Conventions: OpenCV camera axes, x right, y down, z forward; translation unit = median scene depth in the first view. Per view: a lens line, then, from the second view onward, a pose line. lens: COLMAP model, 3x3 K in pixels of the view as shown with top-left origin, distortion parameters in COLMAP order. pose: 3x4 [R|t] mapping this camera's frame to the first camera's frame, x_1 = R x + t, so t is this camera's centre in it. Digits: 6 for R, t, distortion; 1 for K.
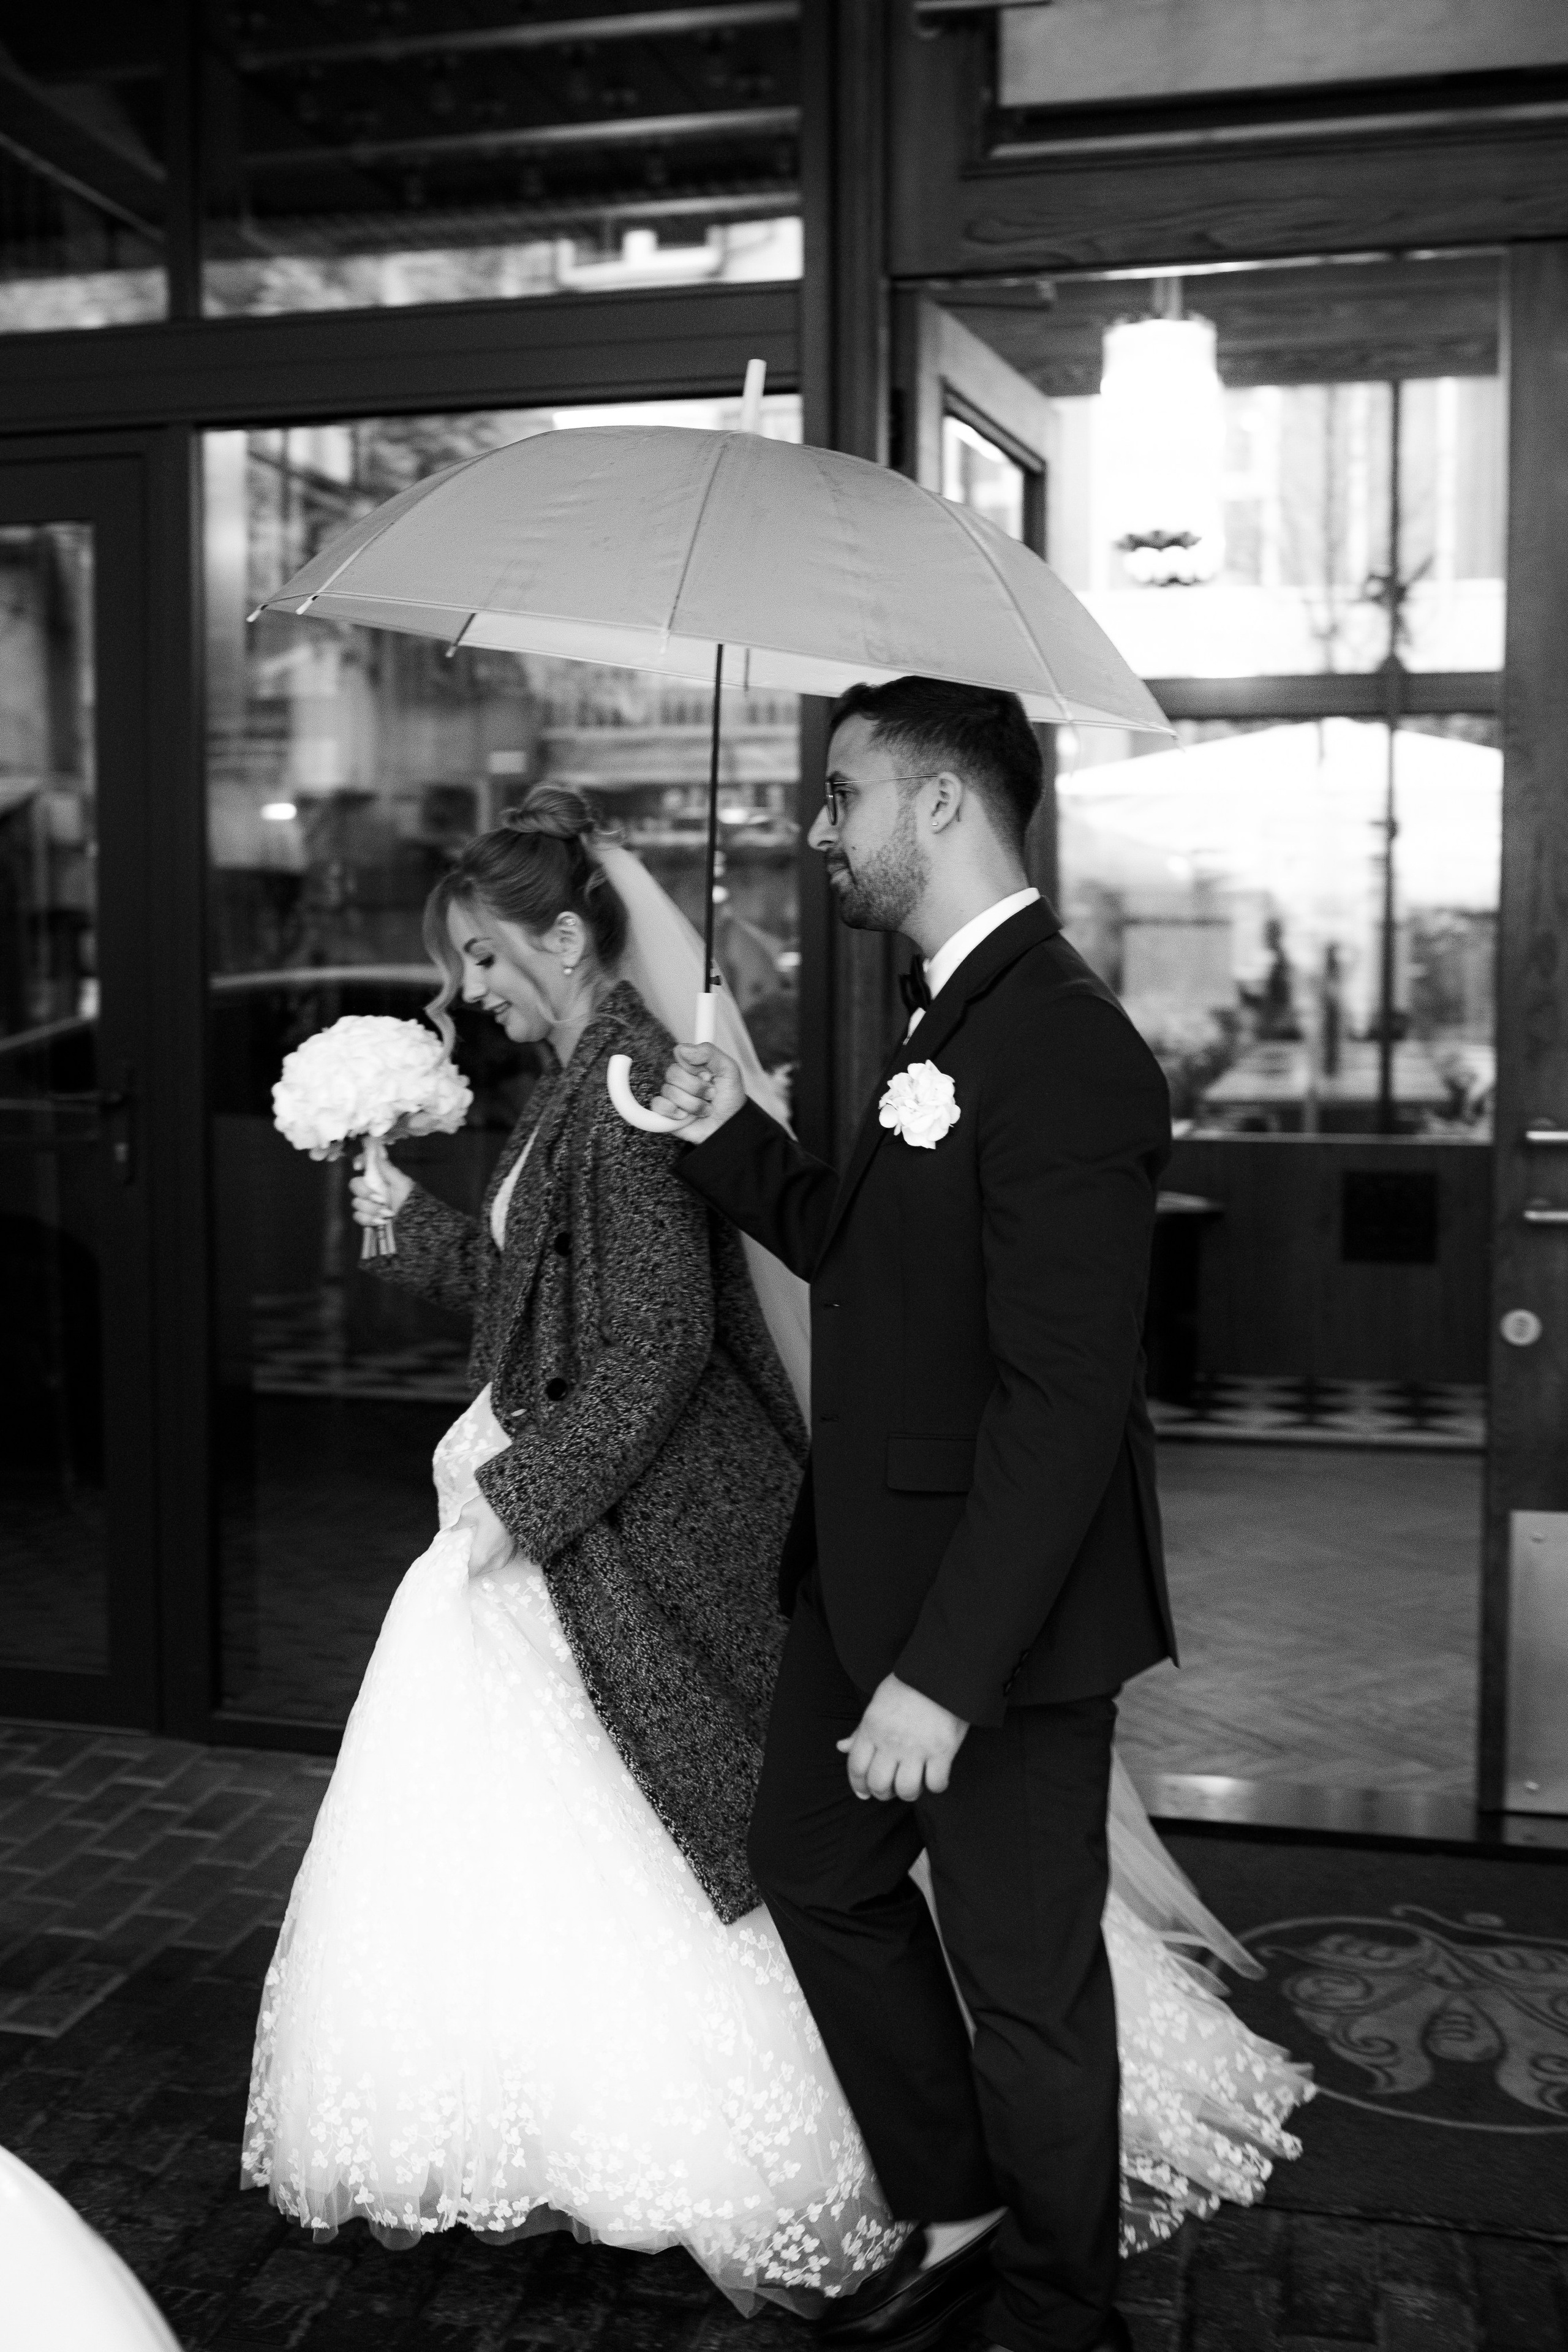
lens RADIAL K [[2422.9, 0, 787.5], [0, 2422.9, 1116.4], [0, 0, 1]] dist [-0.008919, 0.031220]
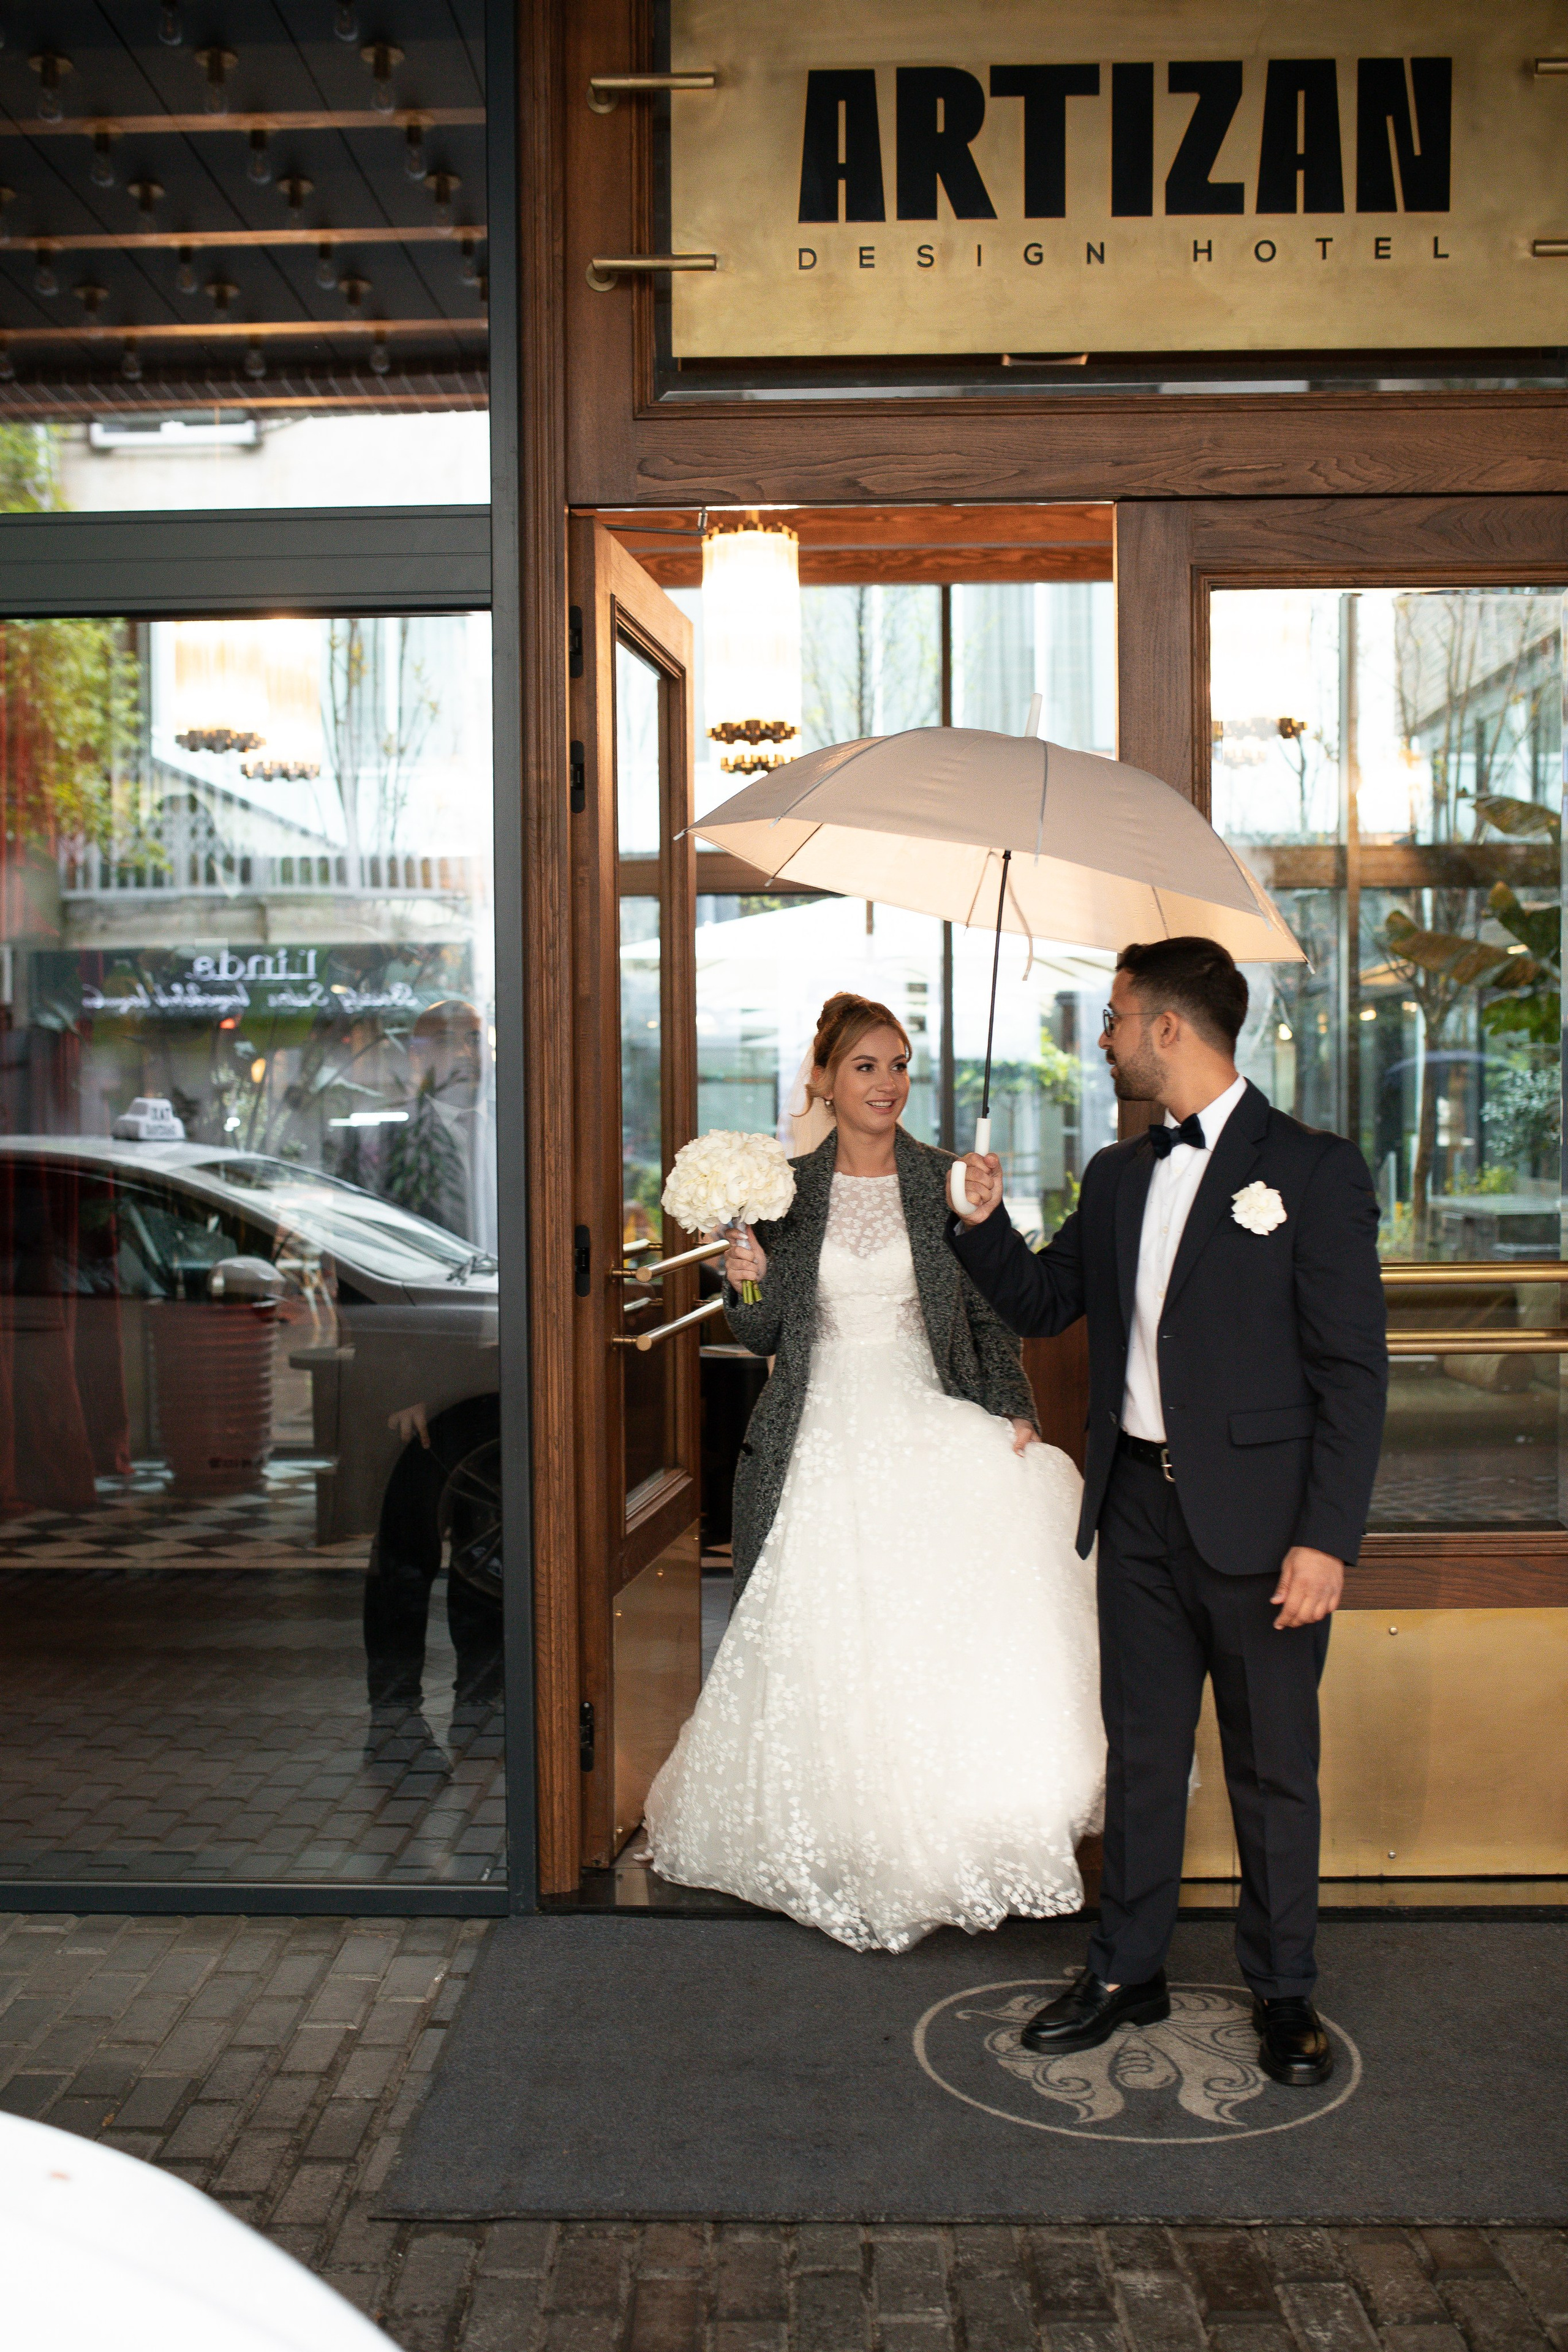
lens RADIAL K [[2409.6, 0, 788.5], [0, 2409.6, 1210.4], [0, 0, 1]] dist [-0.005870, 0.008327]
pose [[0.979401, -0.017962, 0.201126, -0.098158], [0.022941, 0.999485, -0.022454, -0.003377], [-0.200619, 0.026605, 0.979308, -0.082942]]
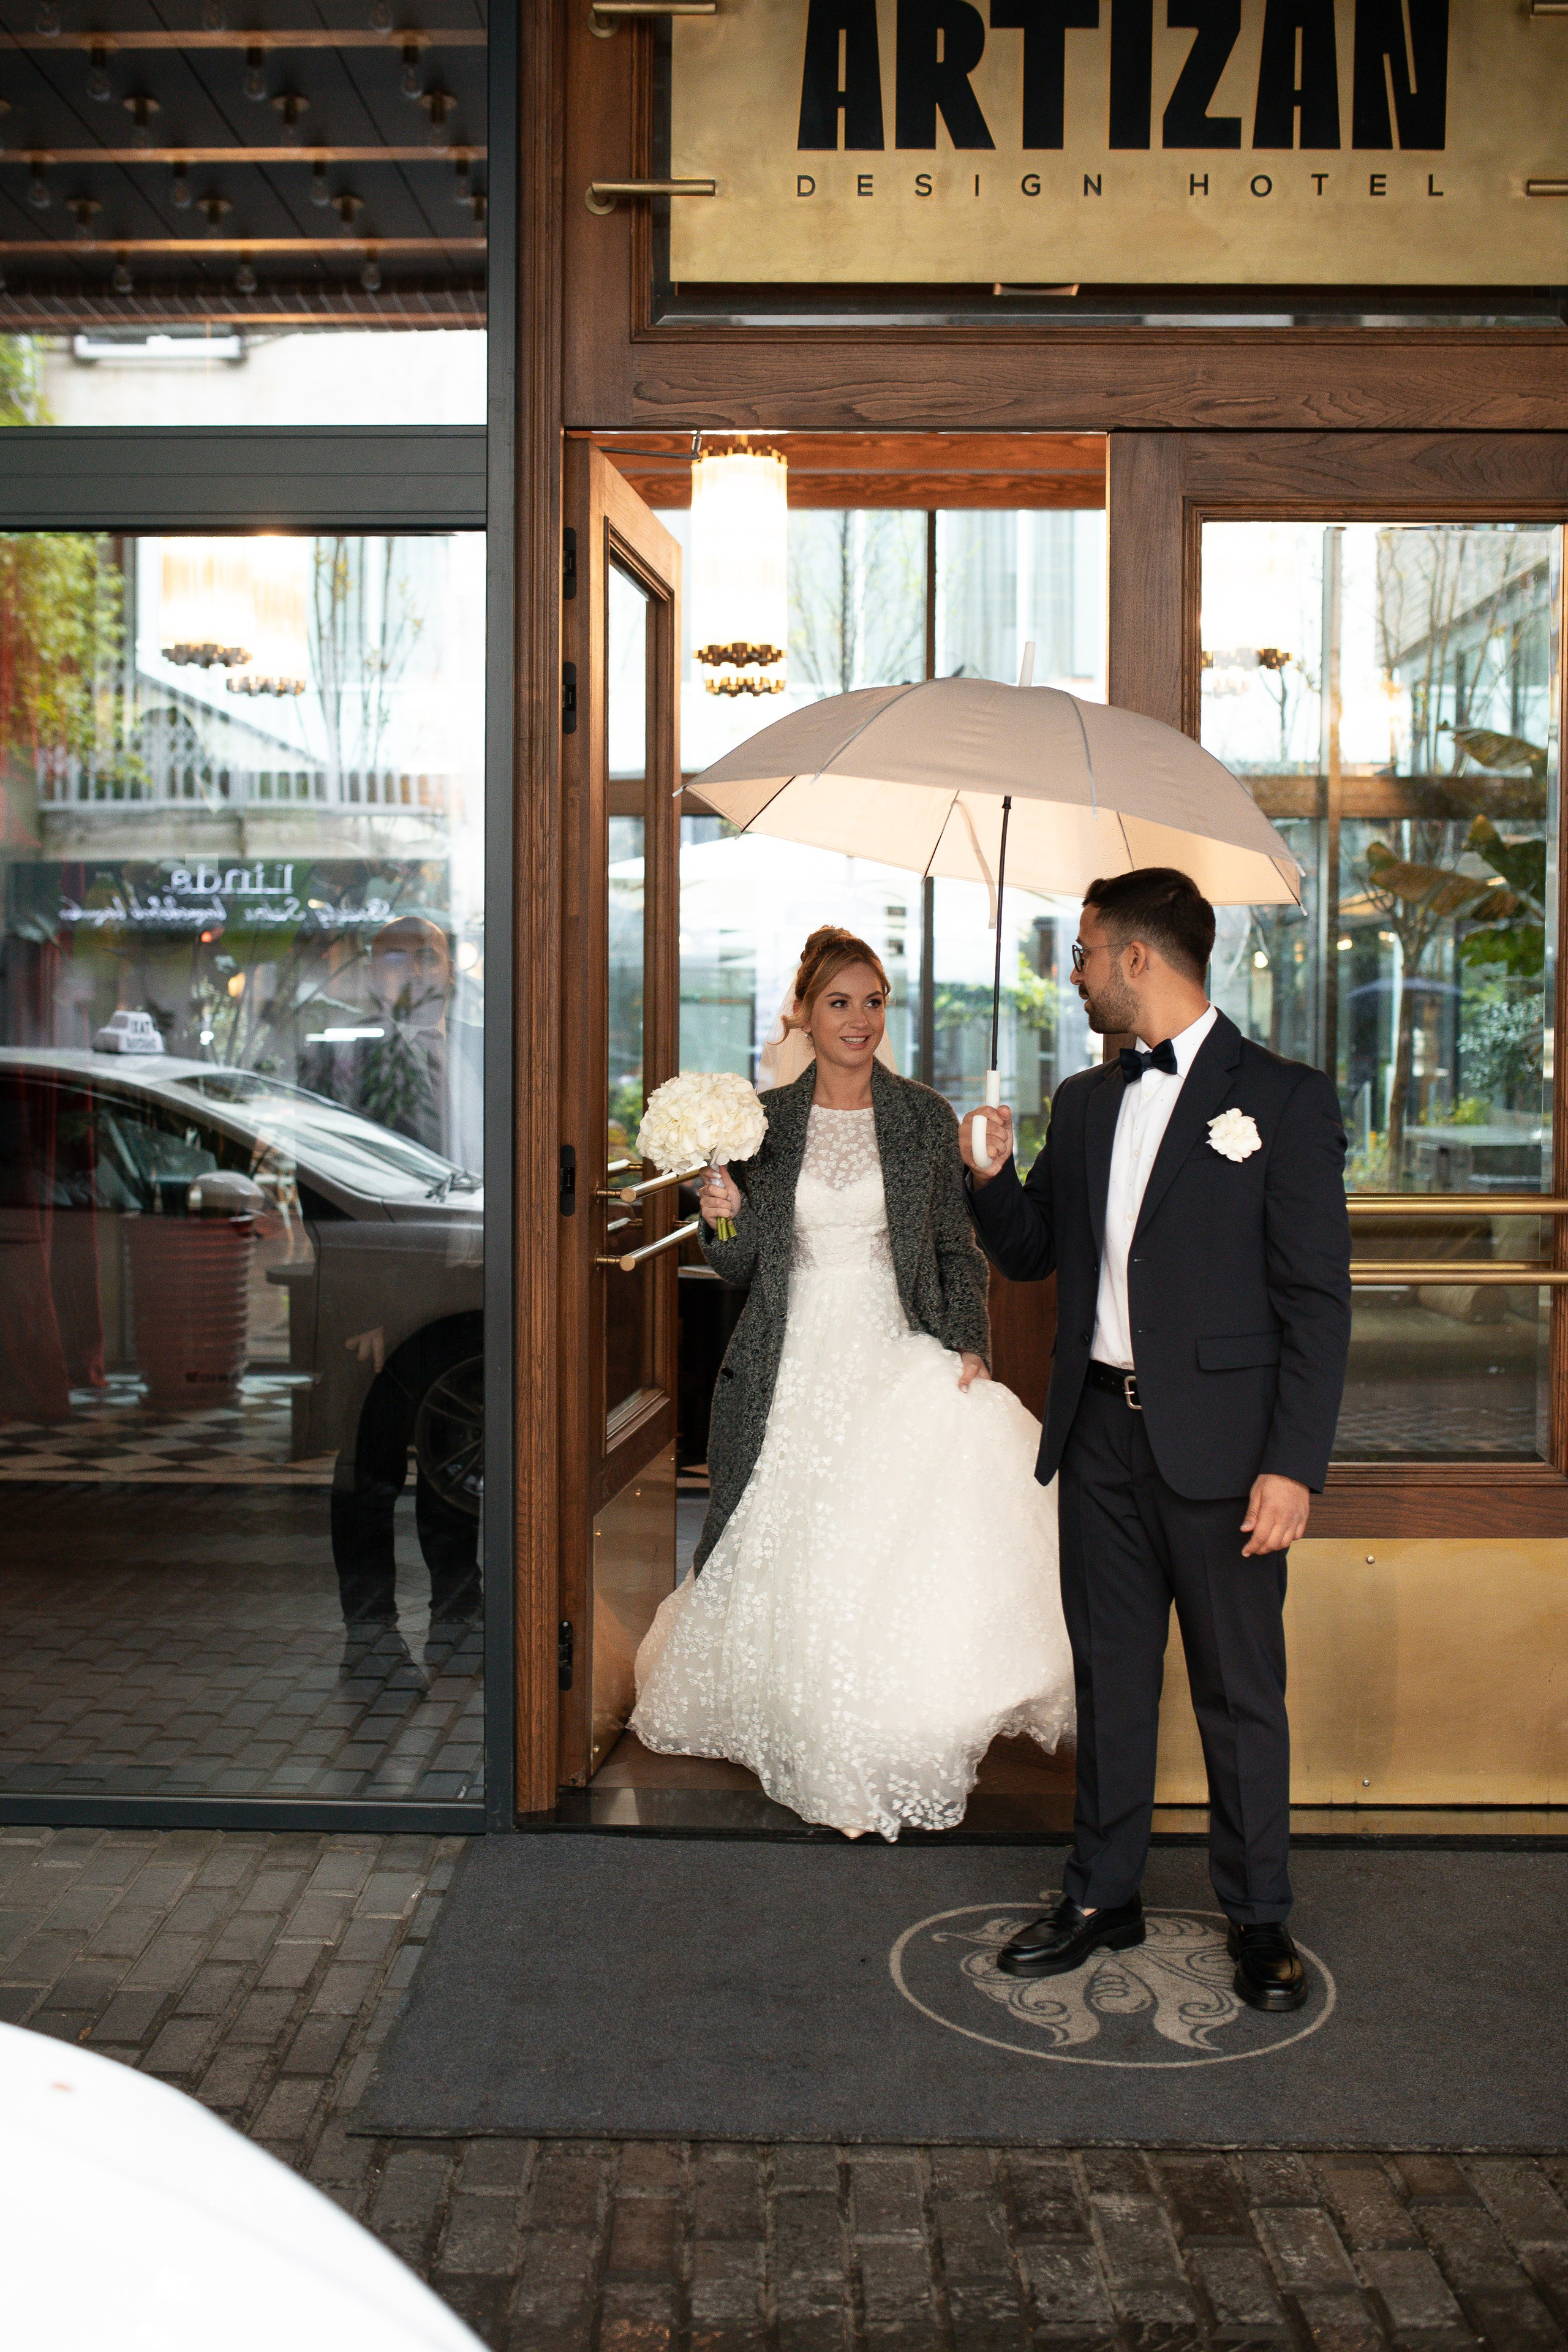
lens RADIAL K [[2409.2, 0, 779.1], [0, 2409.2, 1124.6], [0, 0, 1]] dist [-0.007681, 0.012254]
pose [[0.977969, -0.004211, 0.208708, -0.105857], [0.009672, 0.999637, -0.025149, -0.004272], [-0.208526, 0.026613, 0.977655, -0.085037]]
